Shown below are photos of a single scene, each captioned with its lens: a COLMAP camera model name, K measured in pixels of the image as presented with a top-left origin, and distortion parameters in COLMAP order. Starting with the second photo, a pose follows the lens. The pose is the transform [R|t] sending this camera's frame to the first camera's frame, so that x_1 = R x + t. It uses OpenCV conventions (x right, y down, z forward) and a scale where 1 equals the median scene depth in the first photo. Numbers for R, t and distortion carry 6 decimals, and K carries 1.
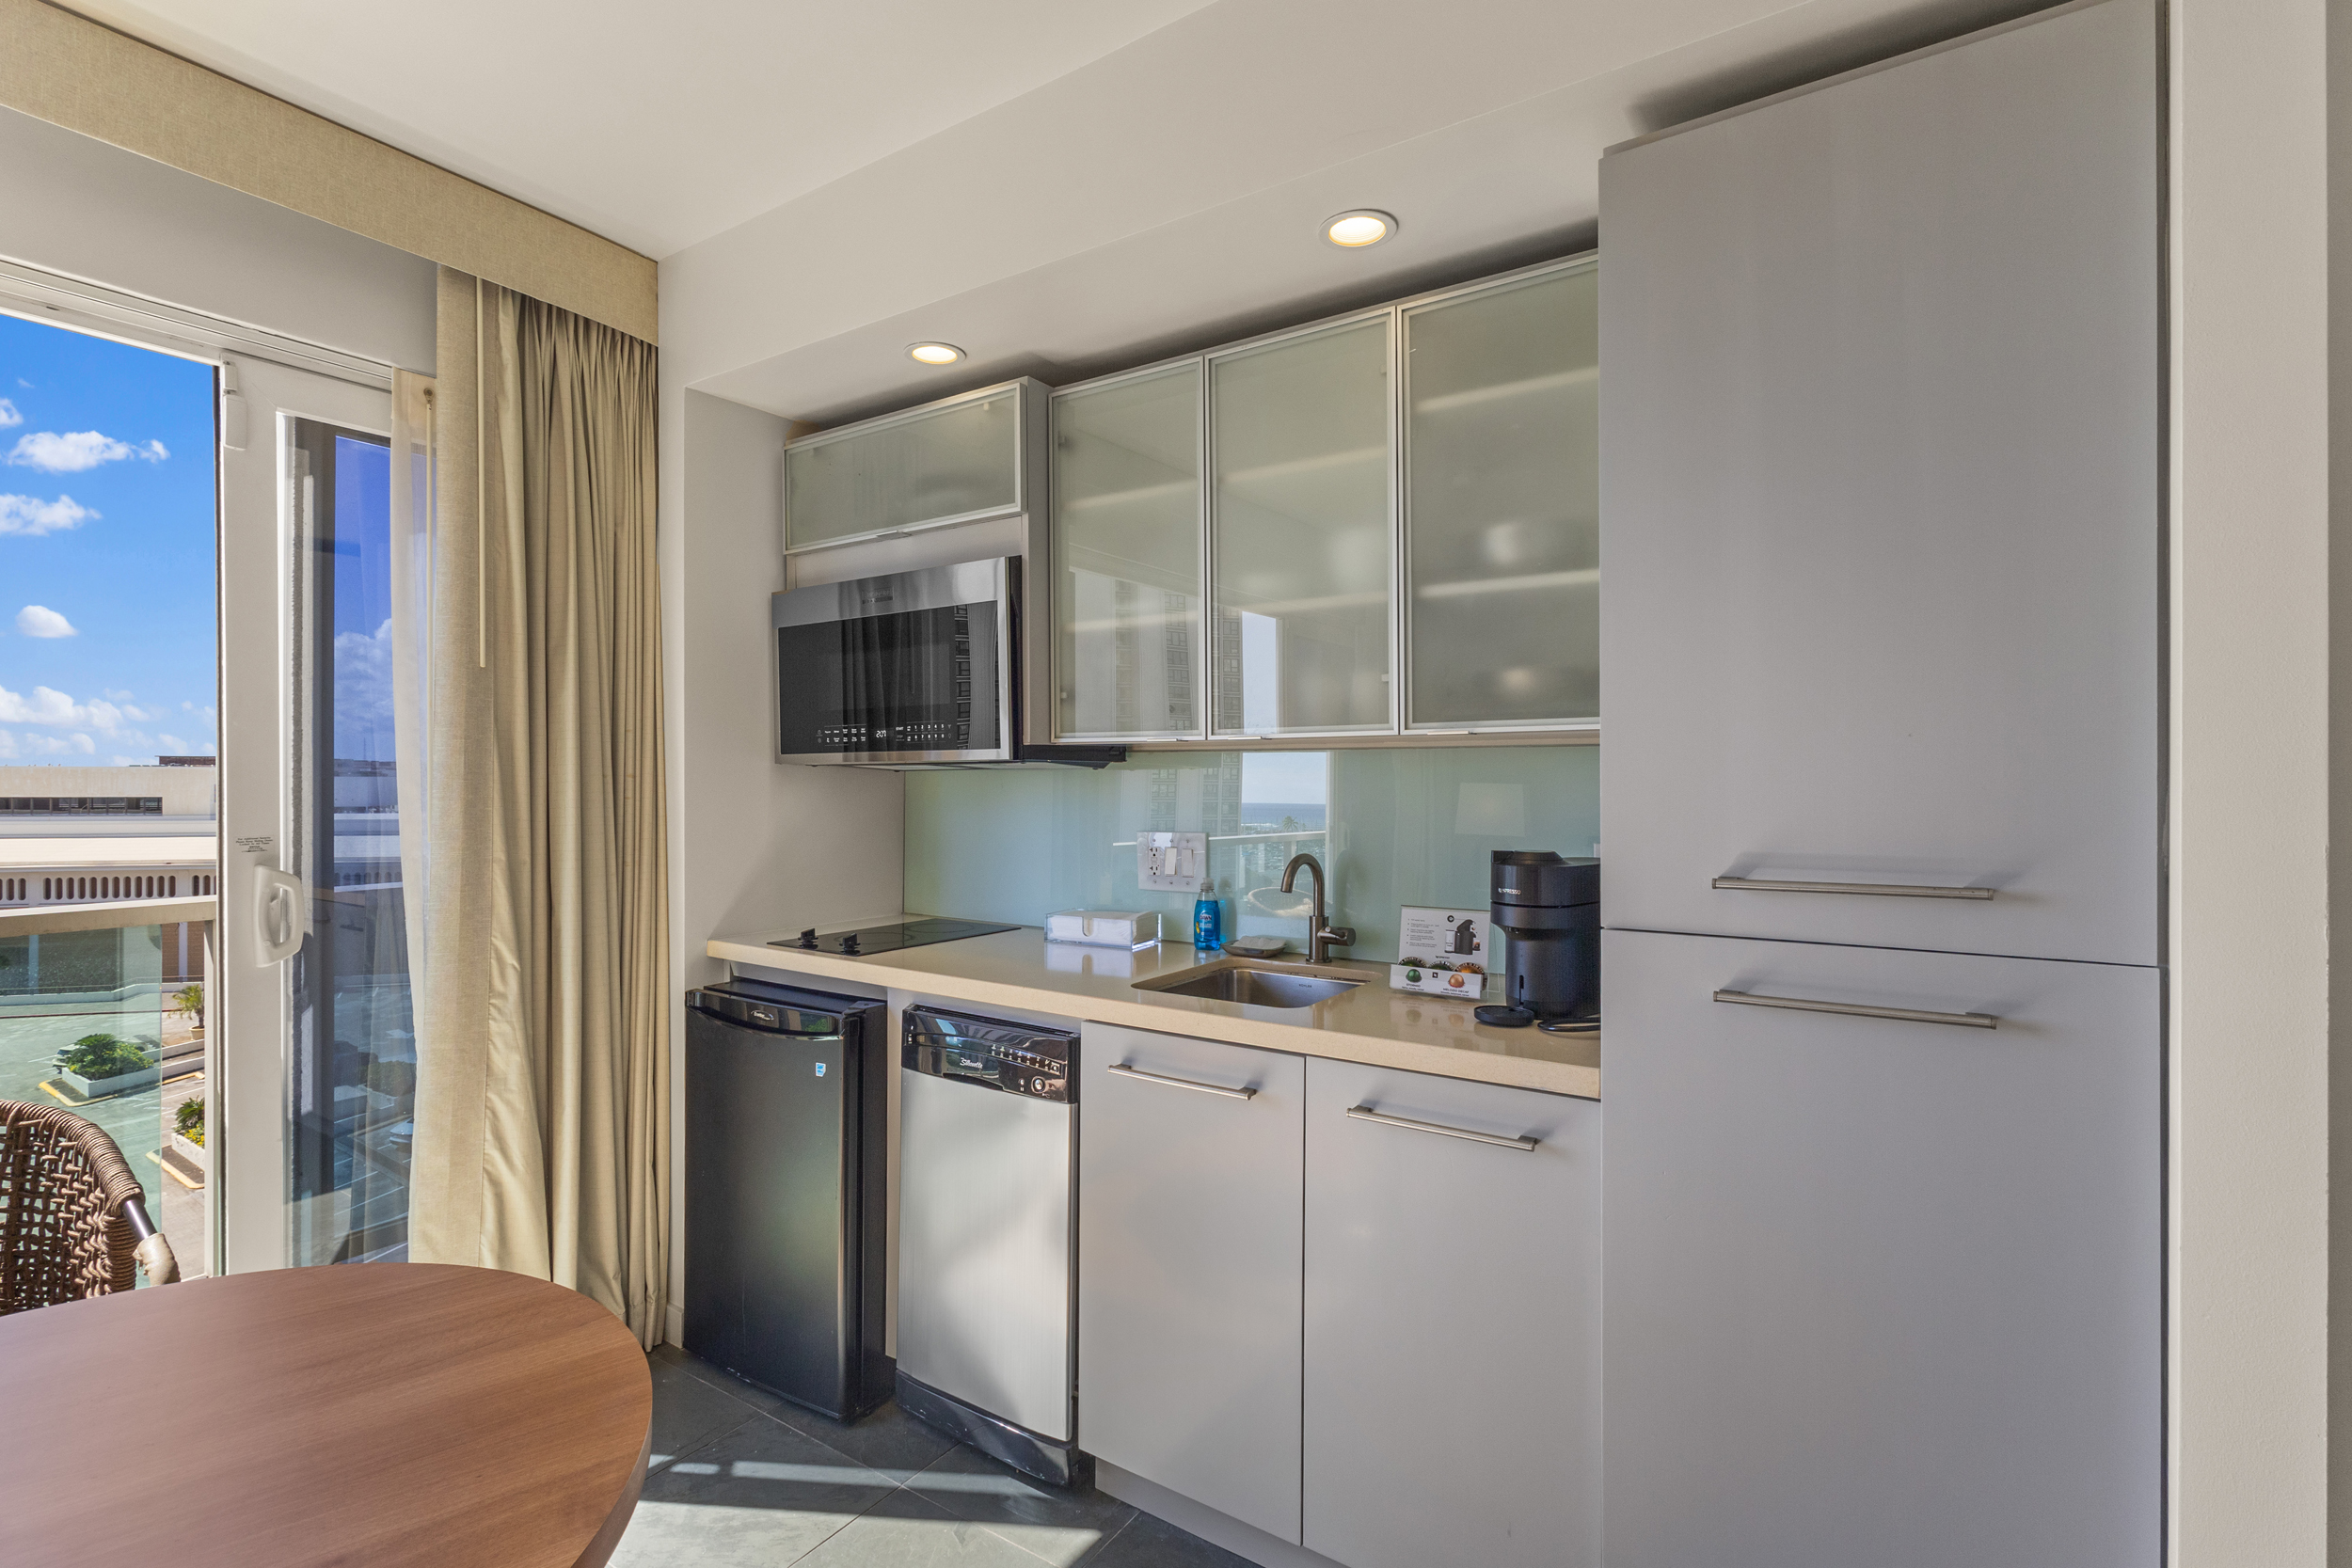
lens RADIAL K [[1092.7, 0, 1160.0], [0, 1092.7, 783.7], [0, 0, 1]] dist [0.003822, 0.000265]
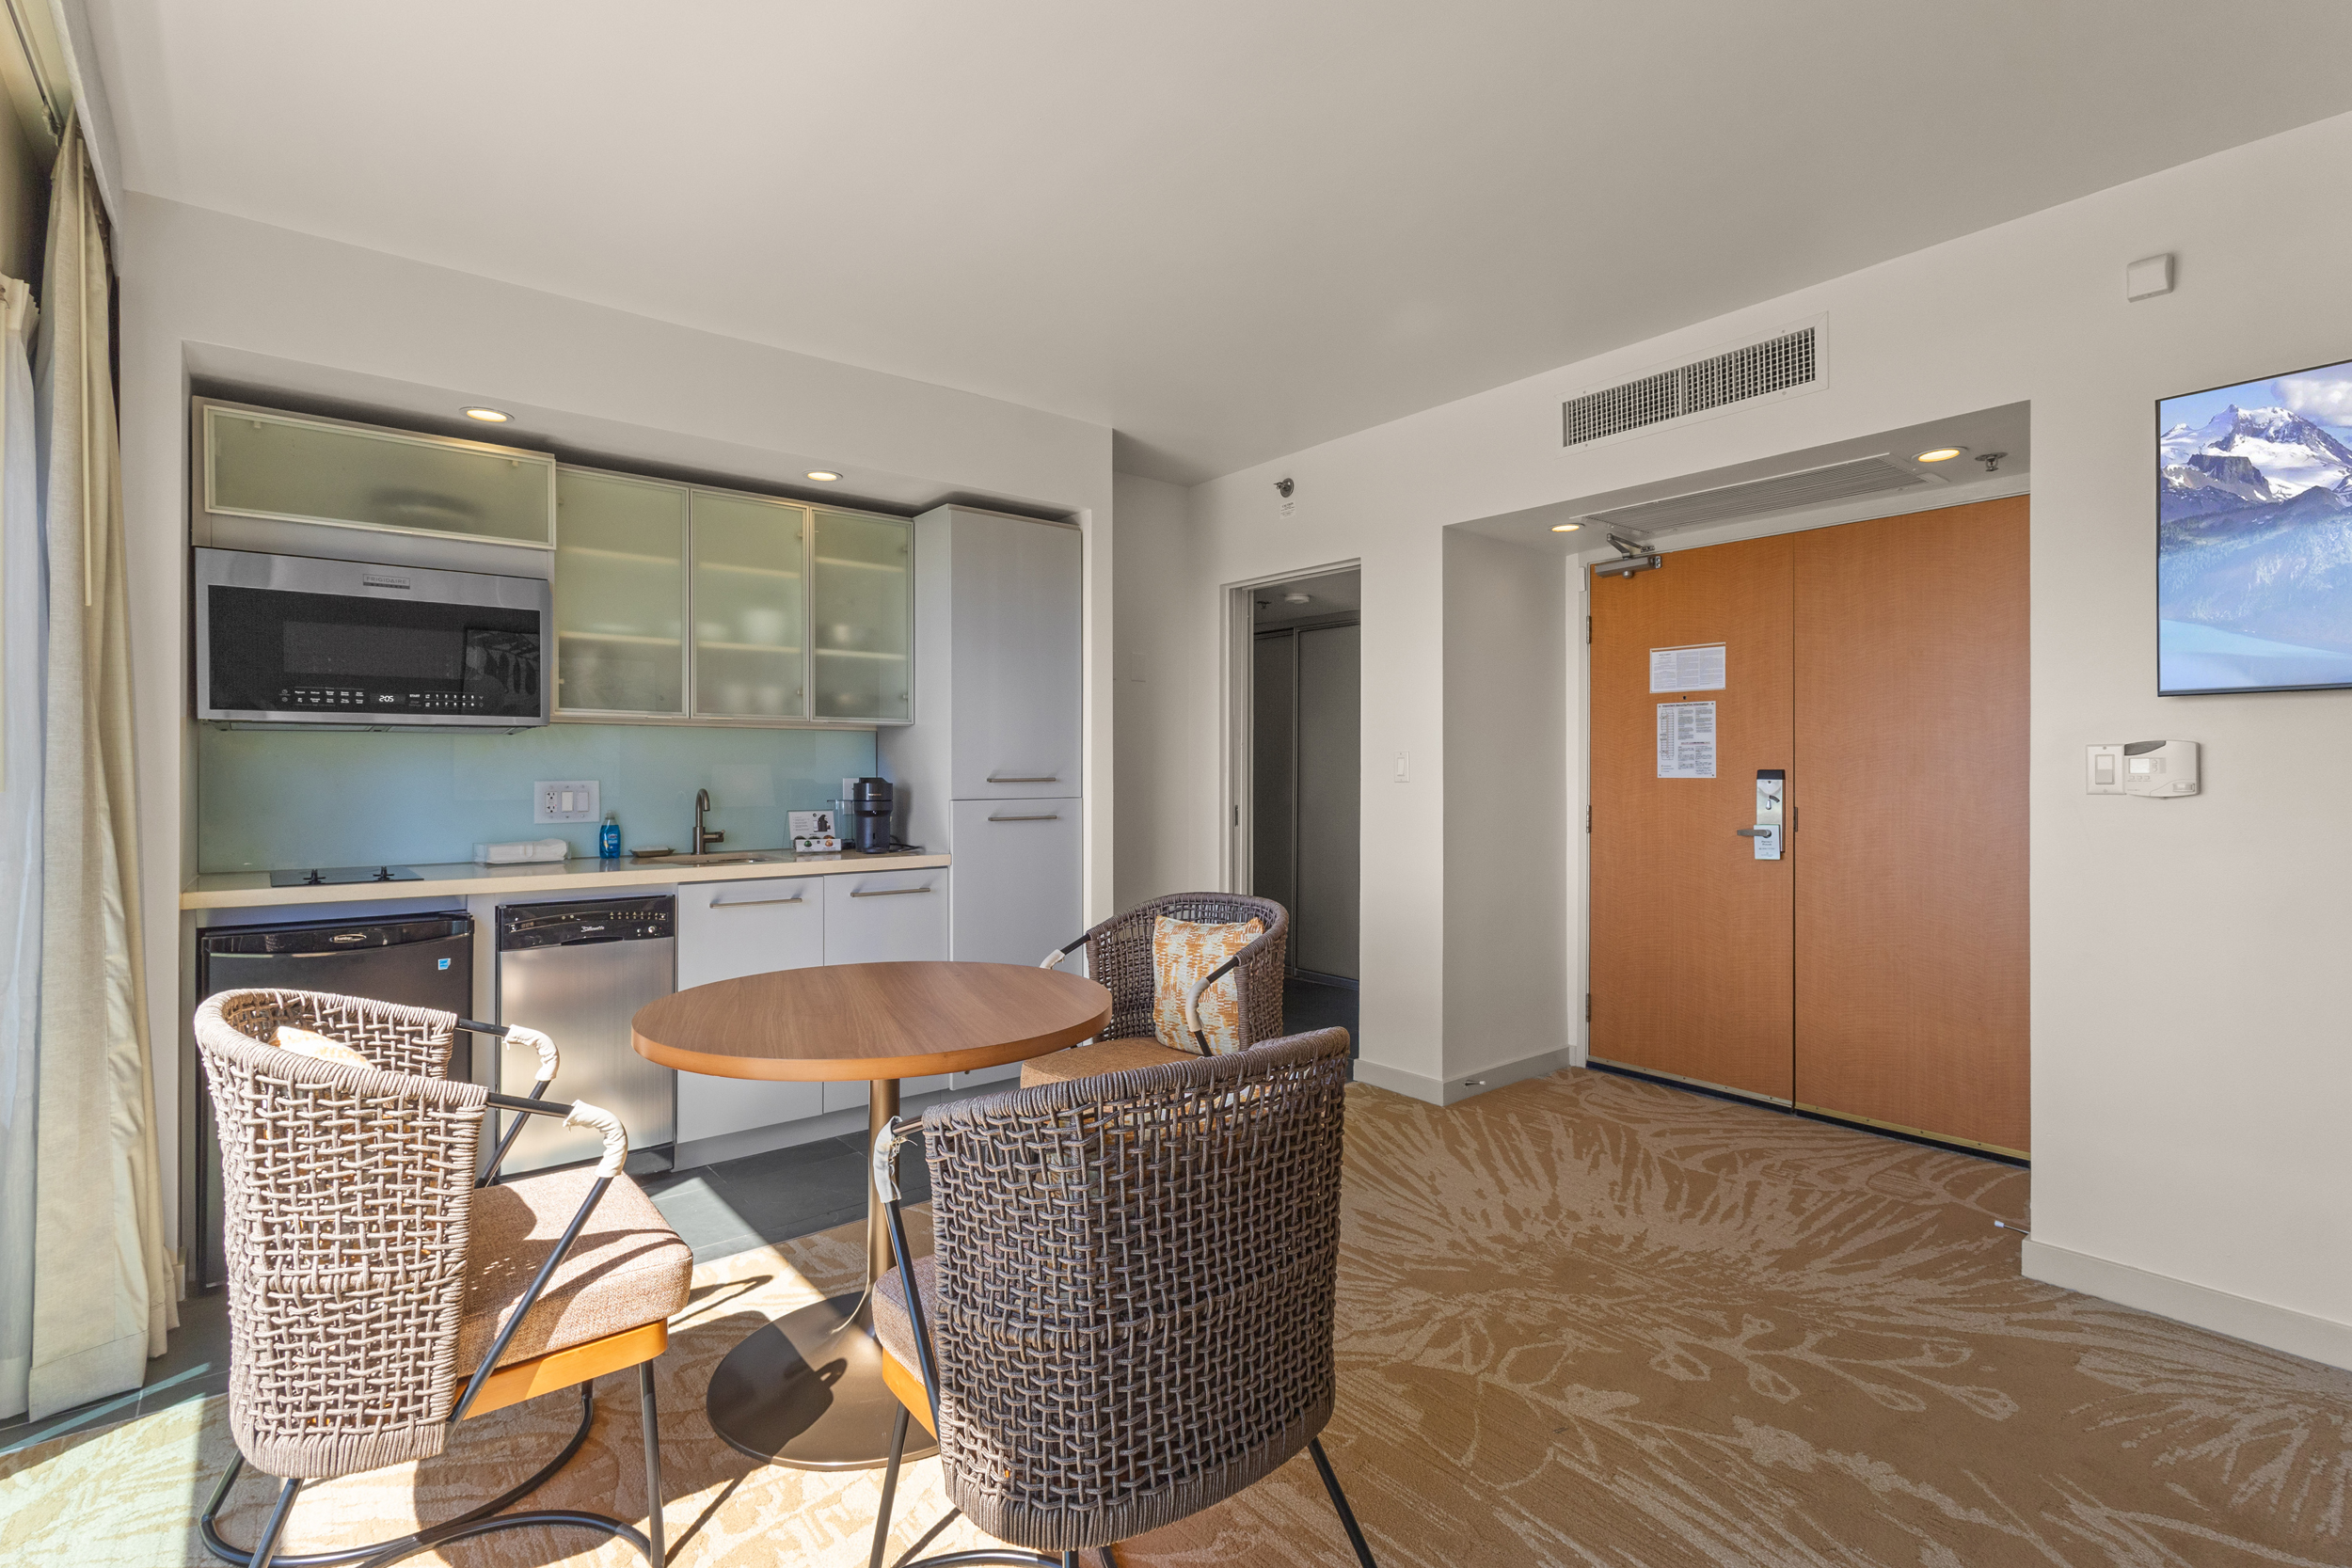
lens RADIAL K [[1092.7, 0, 1160.0], [0, 1092.7, 783.7], [0, 0, 1]] dist [0.003822, 0.000265]
pose [[0.295300, -0.011059, 0.955341, -1.455325], [0.004691, 0.999938, 0.010125, 0.048923], [-0.955393, 0.001492, 0.295333, -0.191937]]
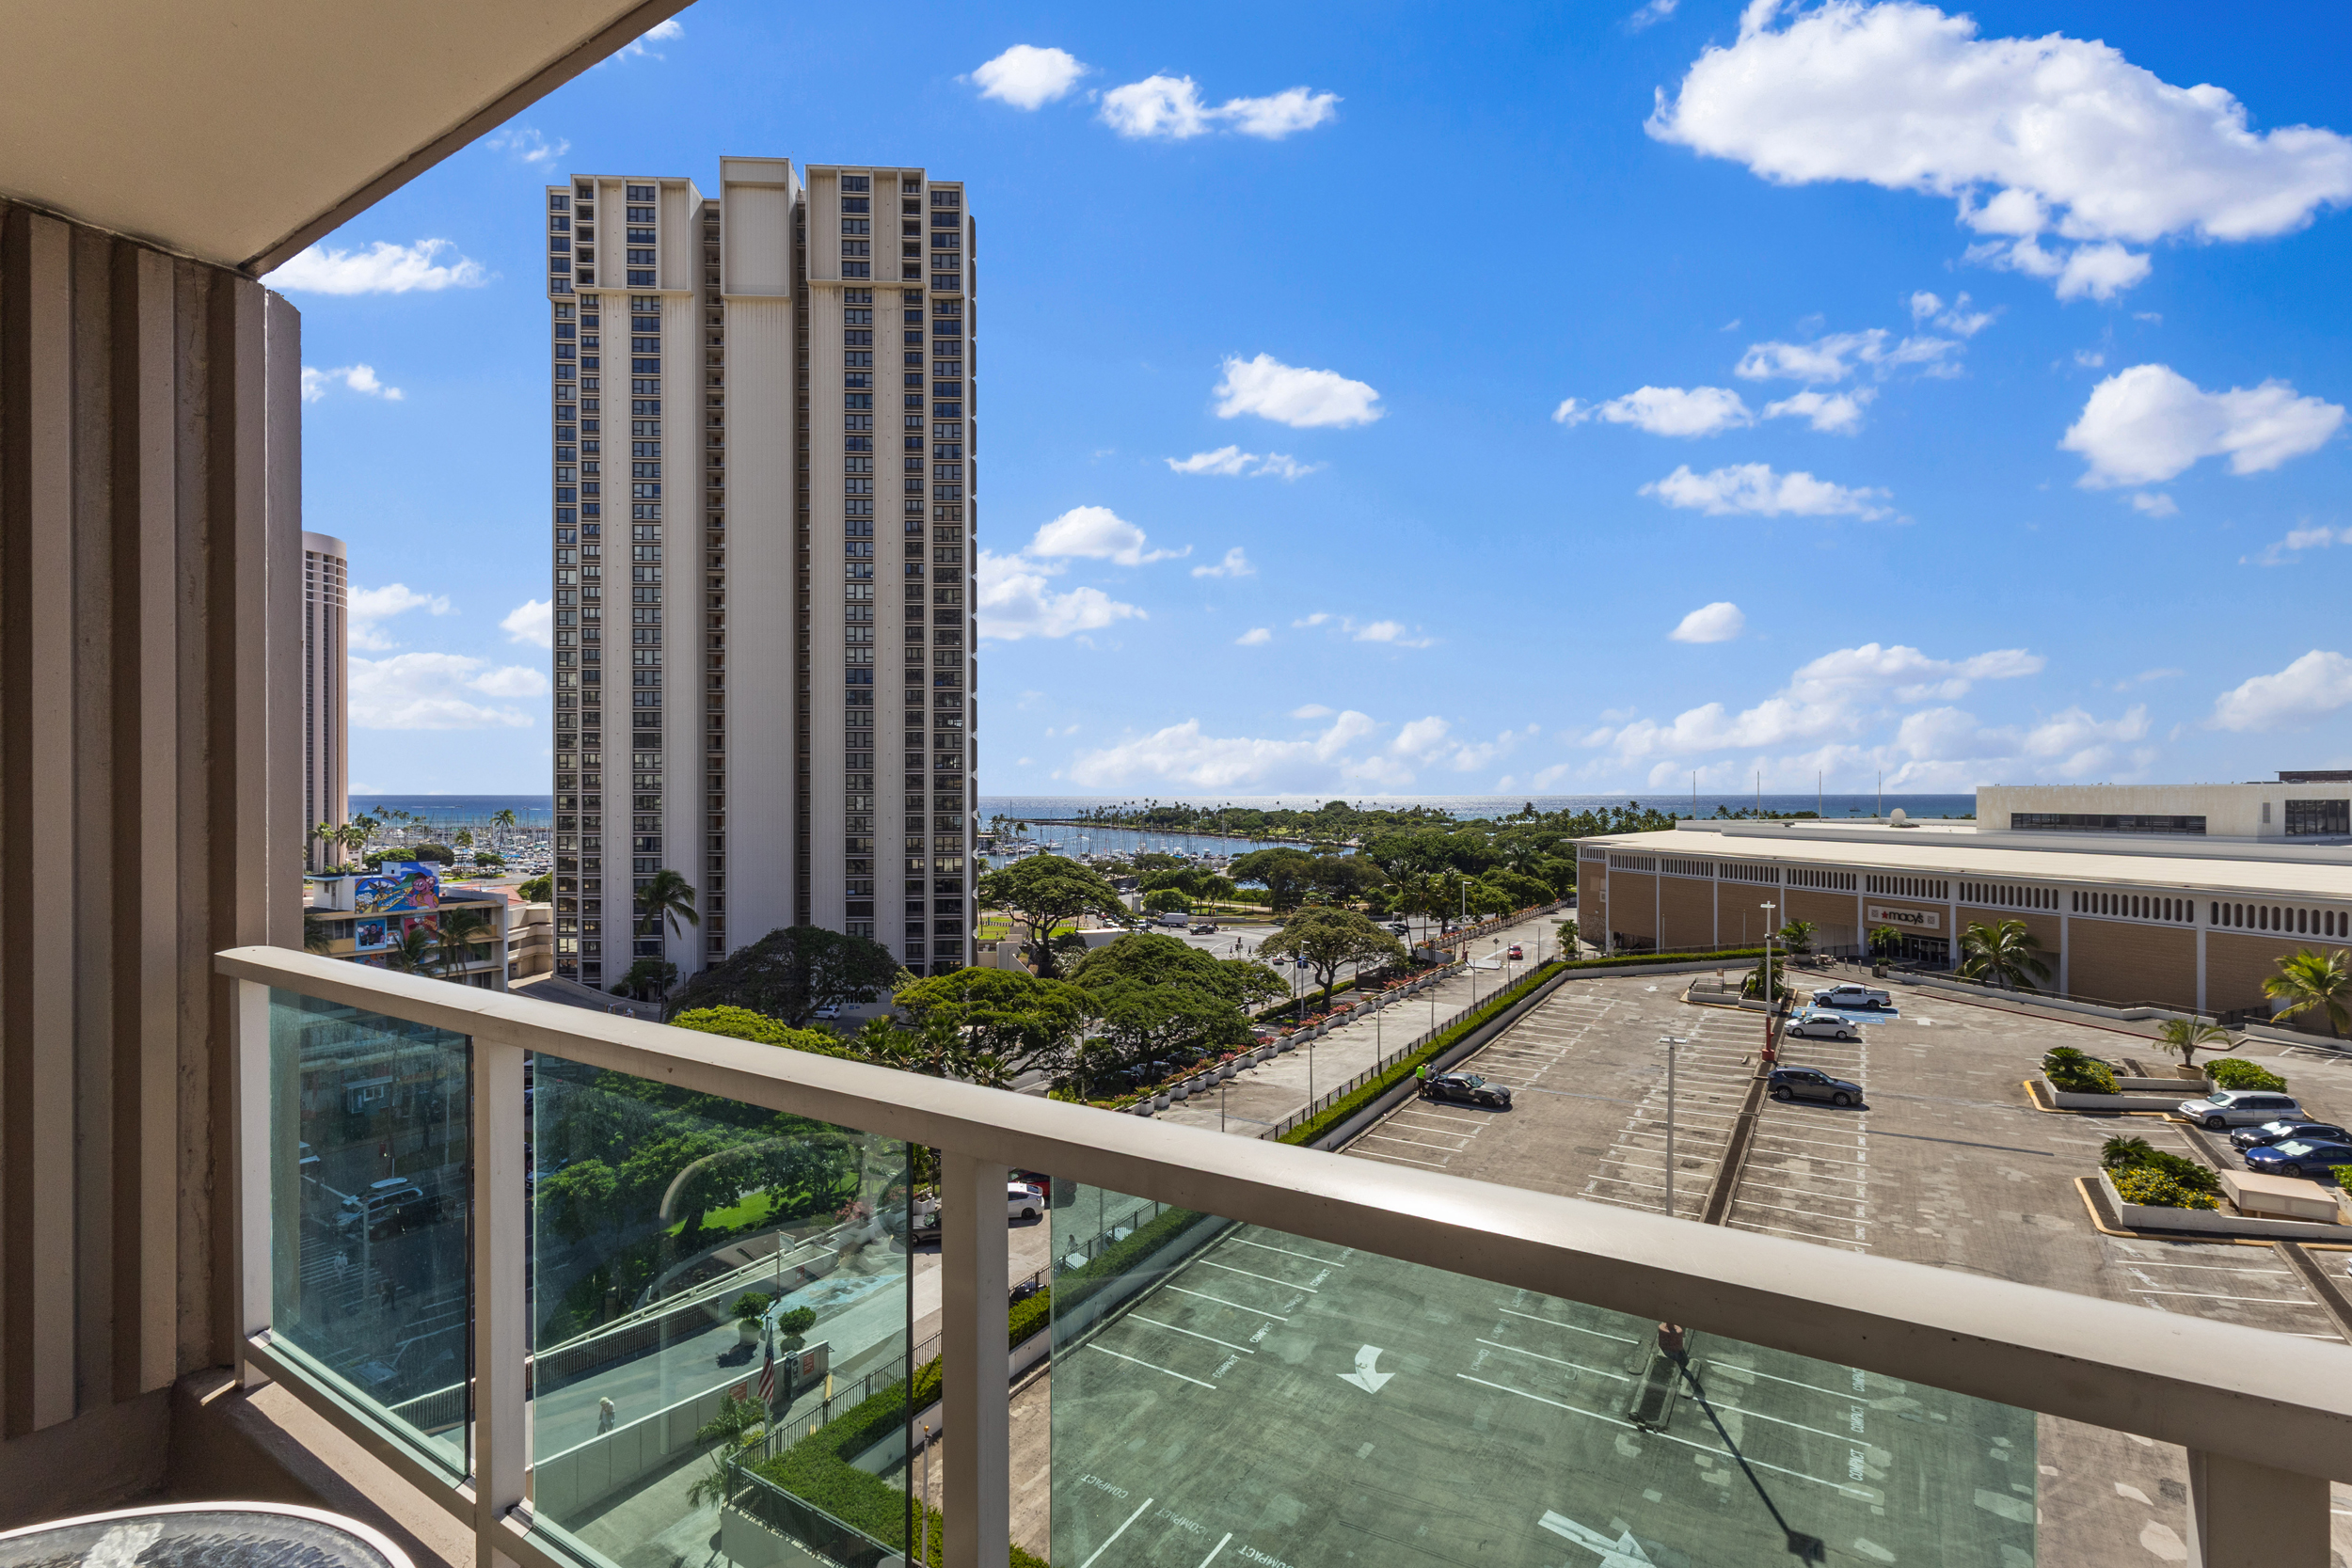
lens RADIAL K [[1092.7, 0, 1160.0], [0, 1092.7, 783.7], [0, 0, 1]] dist [0.003822, 0.000265]
pose [[0.022541, -0.014390, -0.999642, 0.040490], [-0.001668, 0.999894, -0.014431, -0.001643], [0.999745, 0.001993, 0.022515, 0.129140]]
